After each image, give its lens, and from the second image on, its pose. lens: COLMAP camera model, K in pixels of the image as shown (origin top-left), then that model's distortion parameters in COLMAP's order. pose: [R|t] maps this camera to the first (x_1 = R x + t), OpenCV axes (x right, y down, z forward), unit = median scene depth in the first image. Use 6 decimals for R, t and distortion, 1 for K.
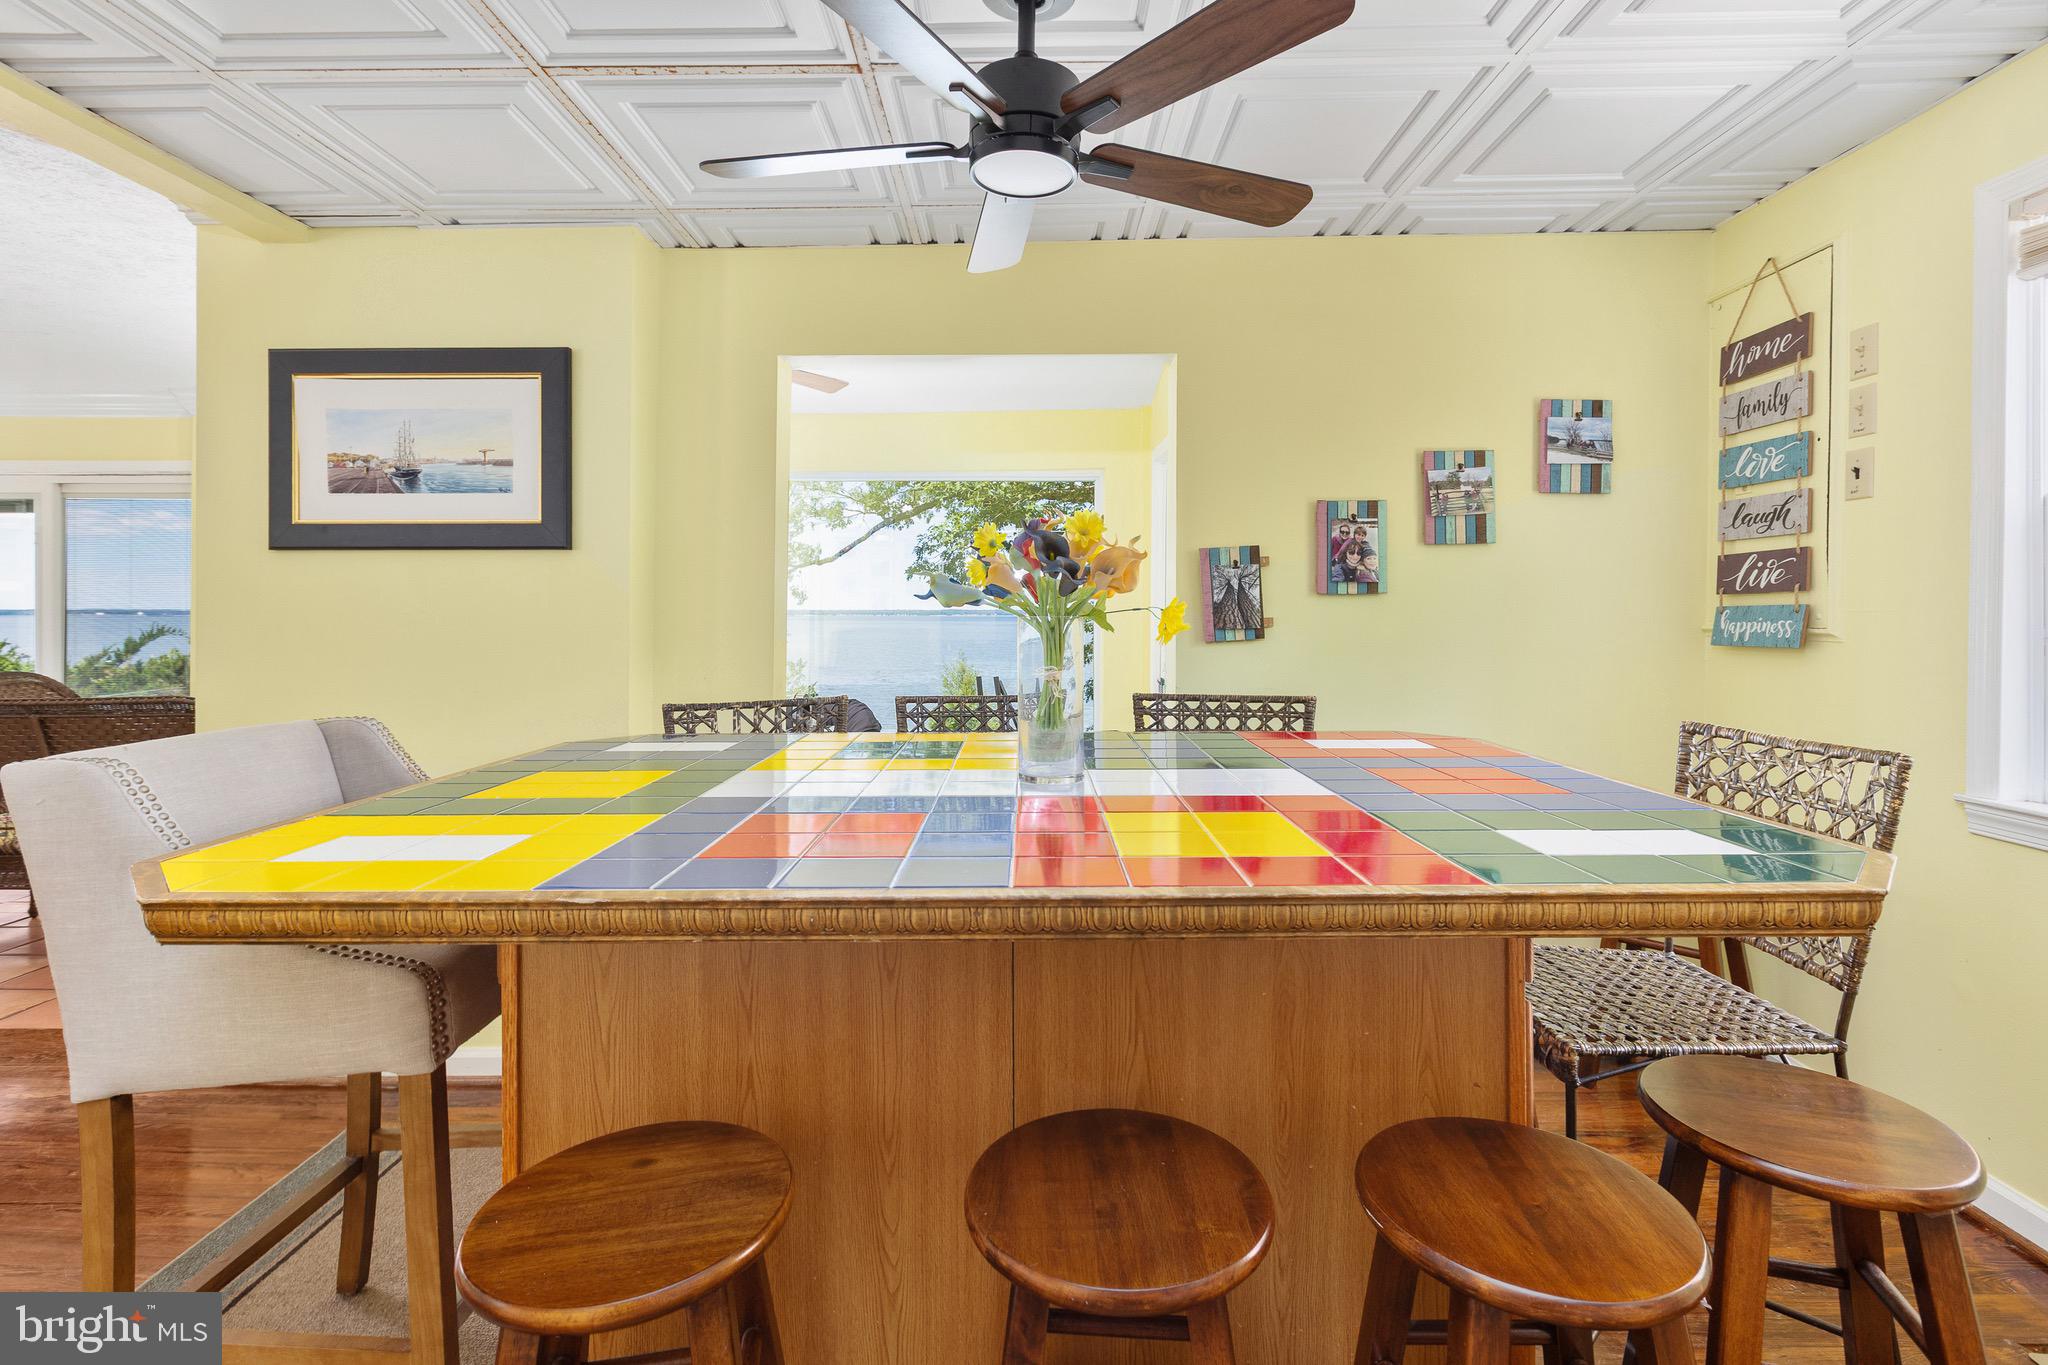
lens RADIAL K [[957.6, 0, 1026.8], [0, 957.6, 619.4], [0, 0, 1]] dist [0.002840, -0.001393]
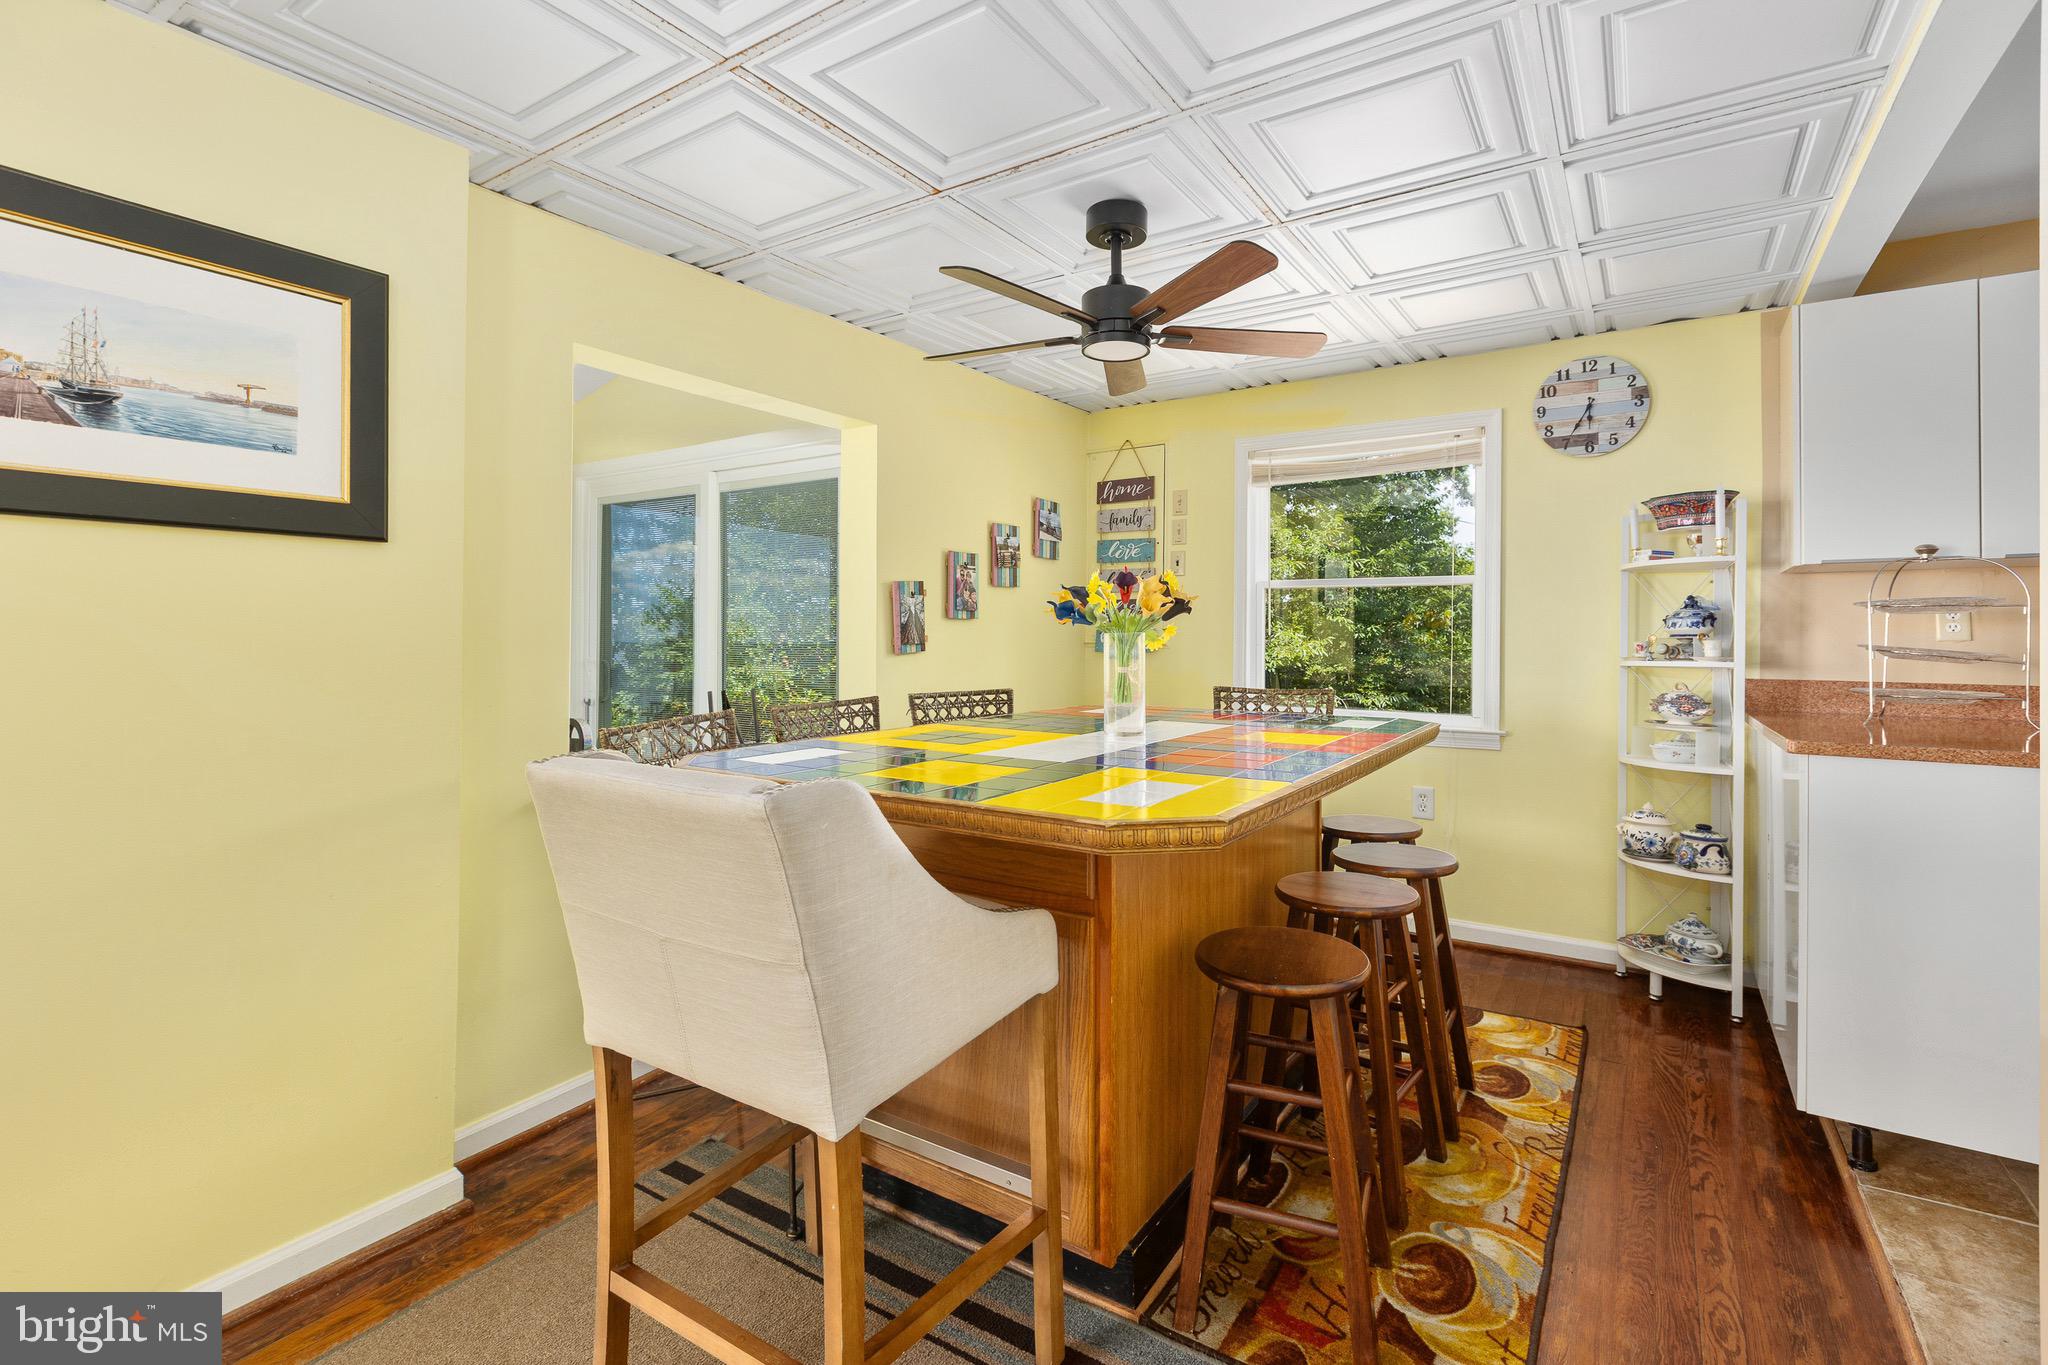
lens RADIAL K [[957.6, 0, 1036.8], [0, 957.6, 631.7], [0, 0, 1]] dist [0.002840, -0.001393]
pose [[0.534948, 0.006008, 0.844864, -0.792640], [0.005990, 0.999923, -0.010904, 0.008296], [-0.844864, 0.010894, 0.534871, 0.155451]]
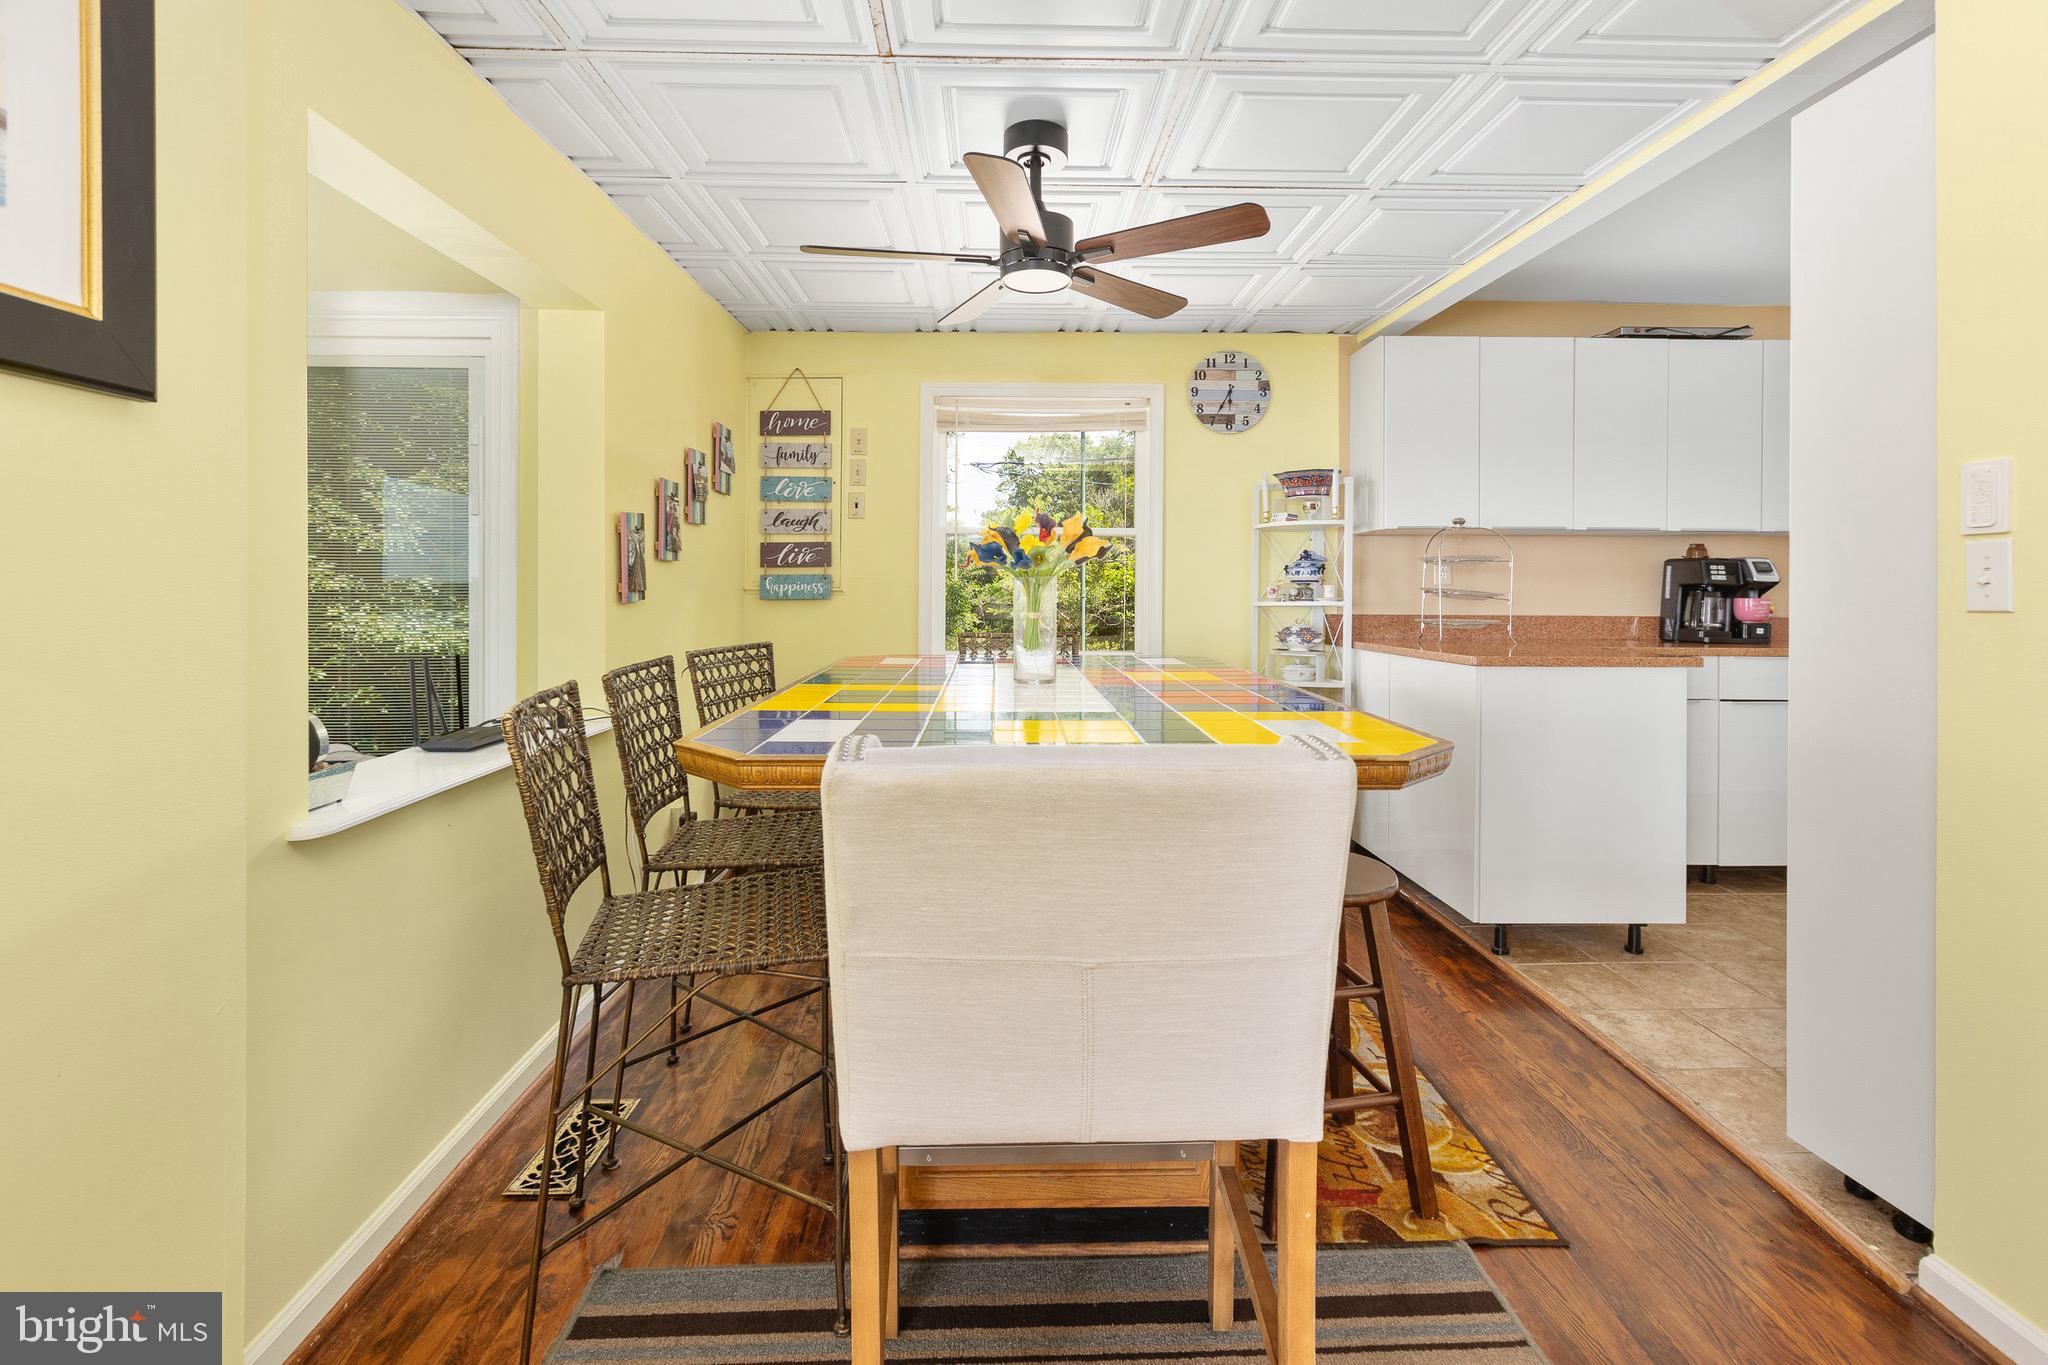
lens RADIAL K [[957.6, 0, 1039.1], [0, 957.6, 598.8], [0, 0, 1]] dist [0.002840, -0.001393]
pose [[-0.049272, -0.013434, 0.998695, -0.852975], [0.009075, 0.999862, 0.013898, 0.007684], [-0.998744, 0.009748, -0.049143, 0.606440]]
